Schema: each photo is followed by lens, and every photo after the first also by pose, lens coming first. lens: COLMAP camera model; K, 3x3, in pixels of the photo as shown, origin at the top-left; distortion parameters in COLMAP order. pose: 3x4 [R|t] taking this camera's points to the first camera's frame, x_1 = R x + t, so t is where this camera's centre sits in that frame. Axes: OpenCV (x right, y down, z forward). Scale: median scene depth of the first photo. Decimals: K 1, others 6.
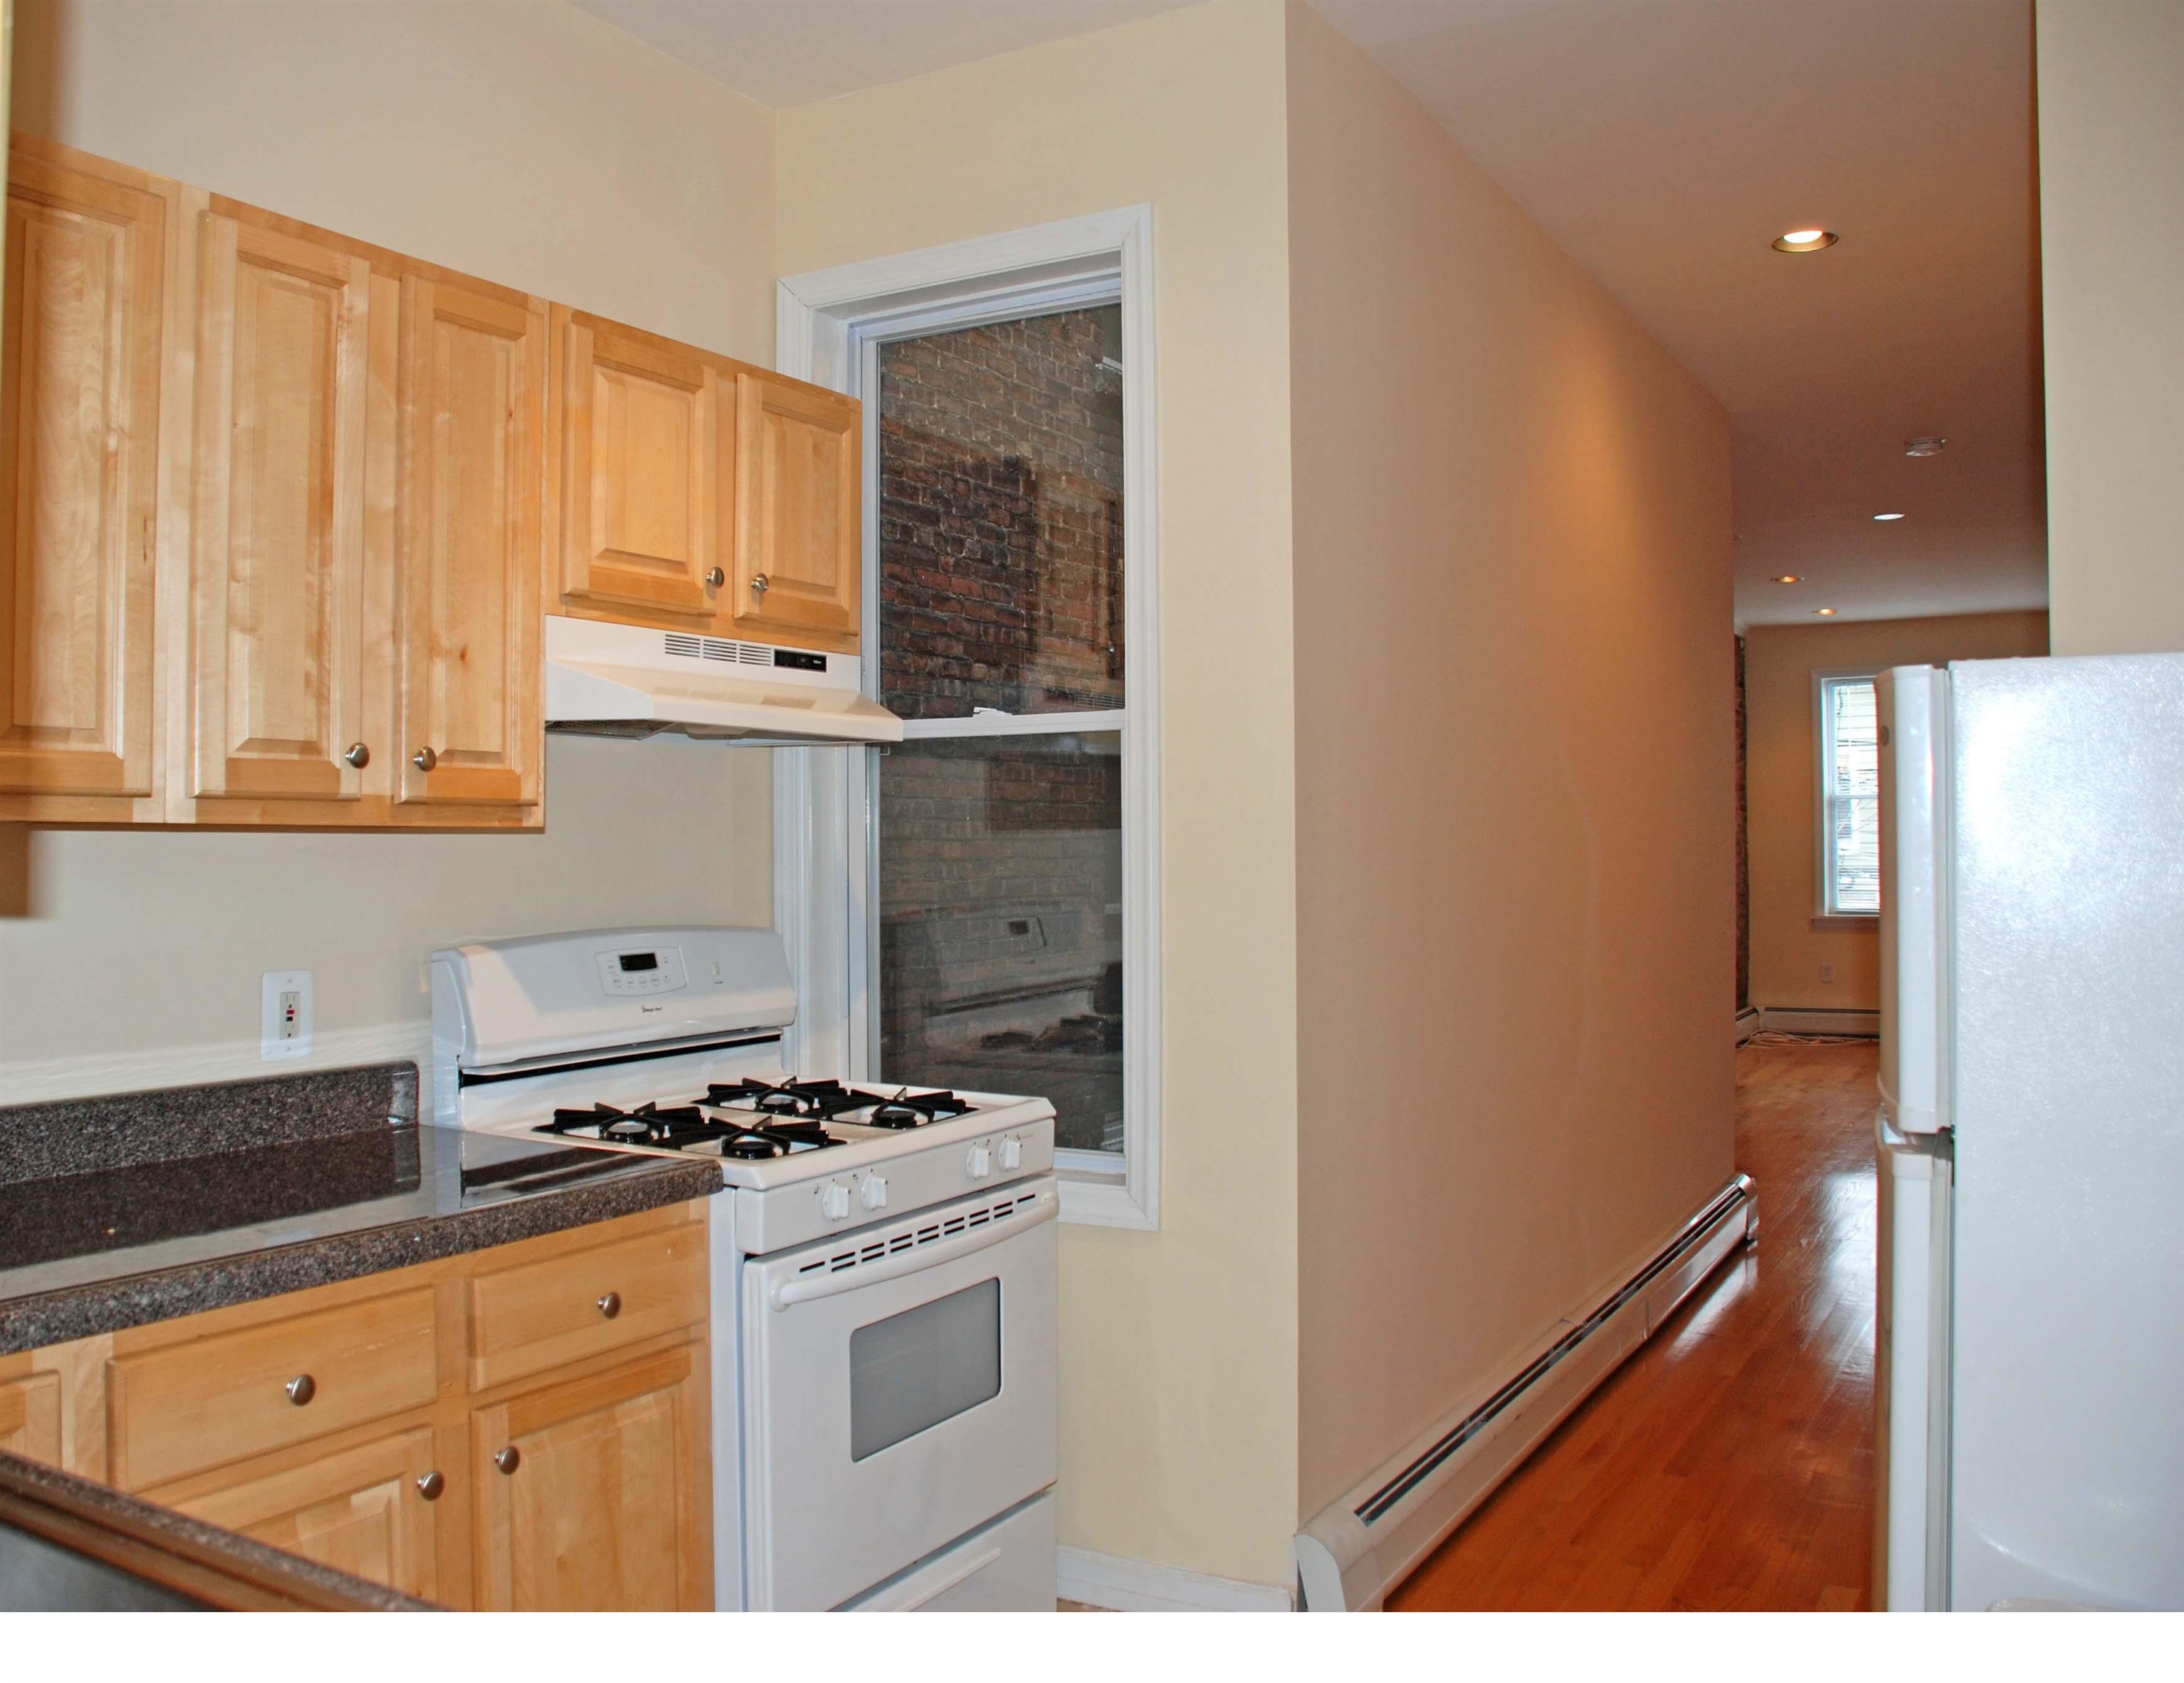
lens RADIAL K [[1858.7, 0, 1093.4], [0, 1858.7, 835.5], [0, 0, 1]] dist [-0.014316, -0.008364]
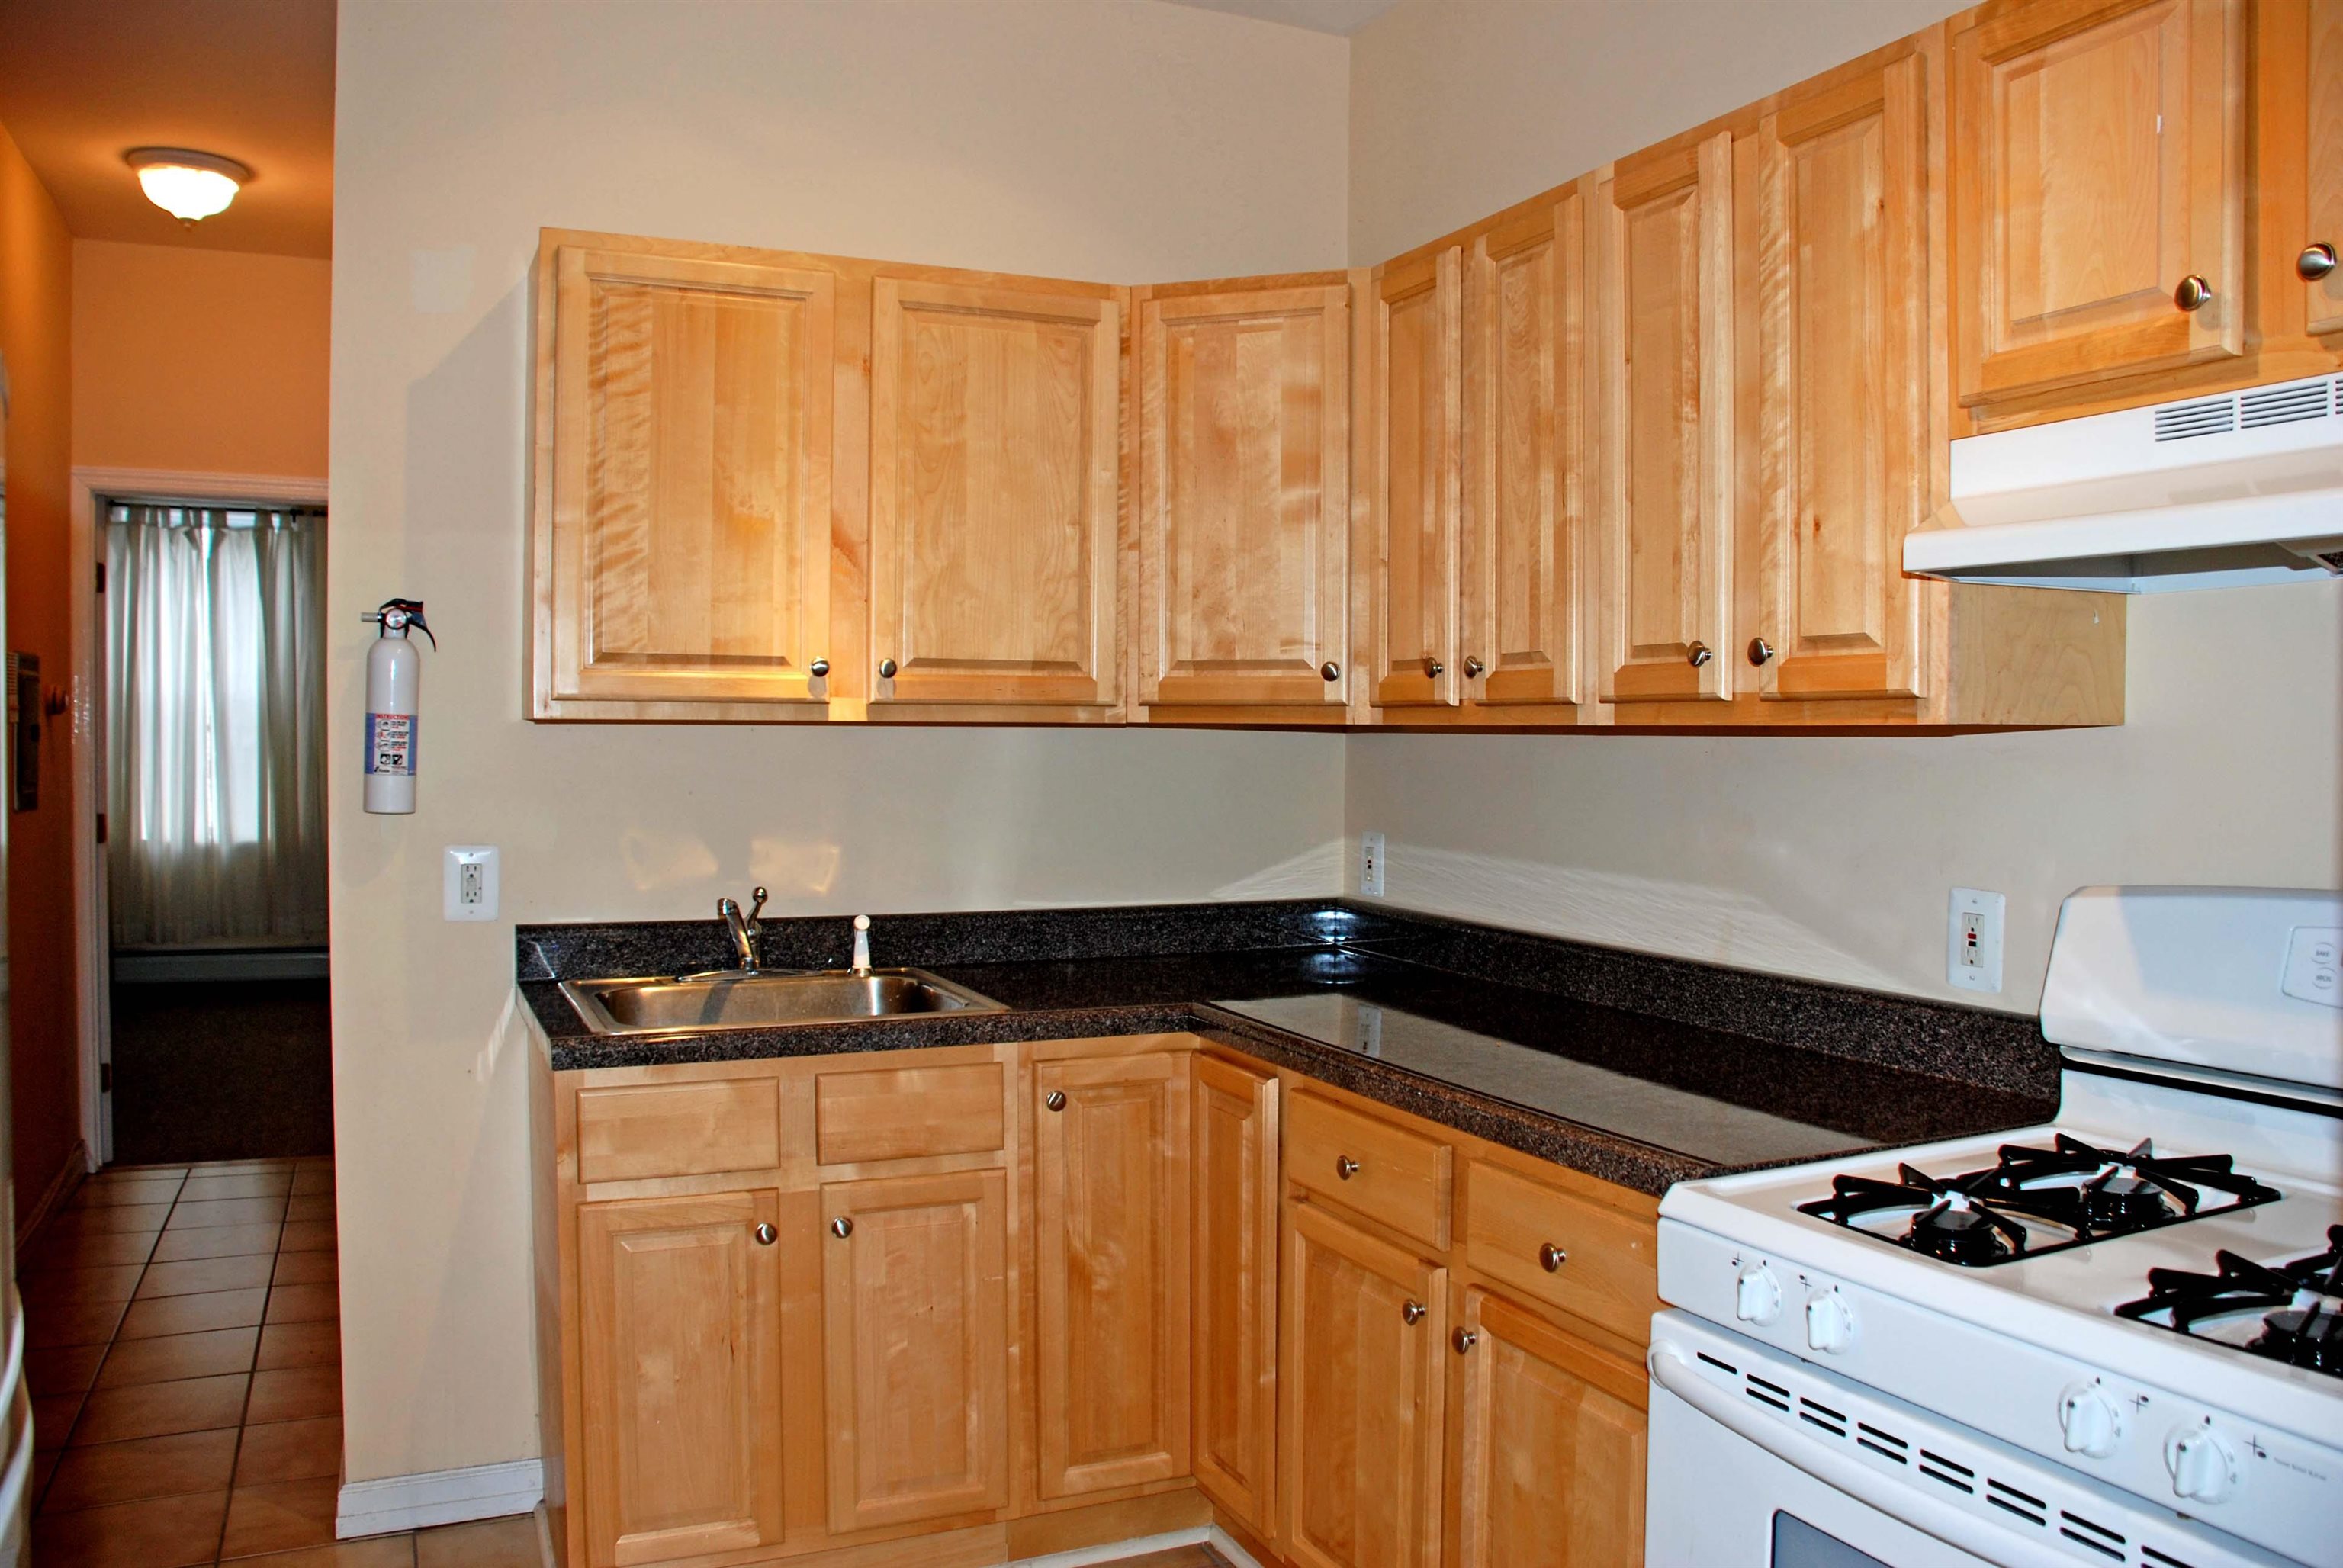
lens RADIAL K [[1811.9, 0, 1171.1], [0, 1811.9, 770.1], [0, 0, 1]] dist [-0.007370, -0.002107]
pose [[-0.543536, 0.013780, -0.839273, 0.510586], [-0.001692, 0.999845, 0.017513, 0.001600], [0.839384, 0.010939, -0.543428, 1.177642]]
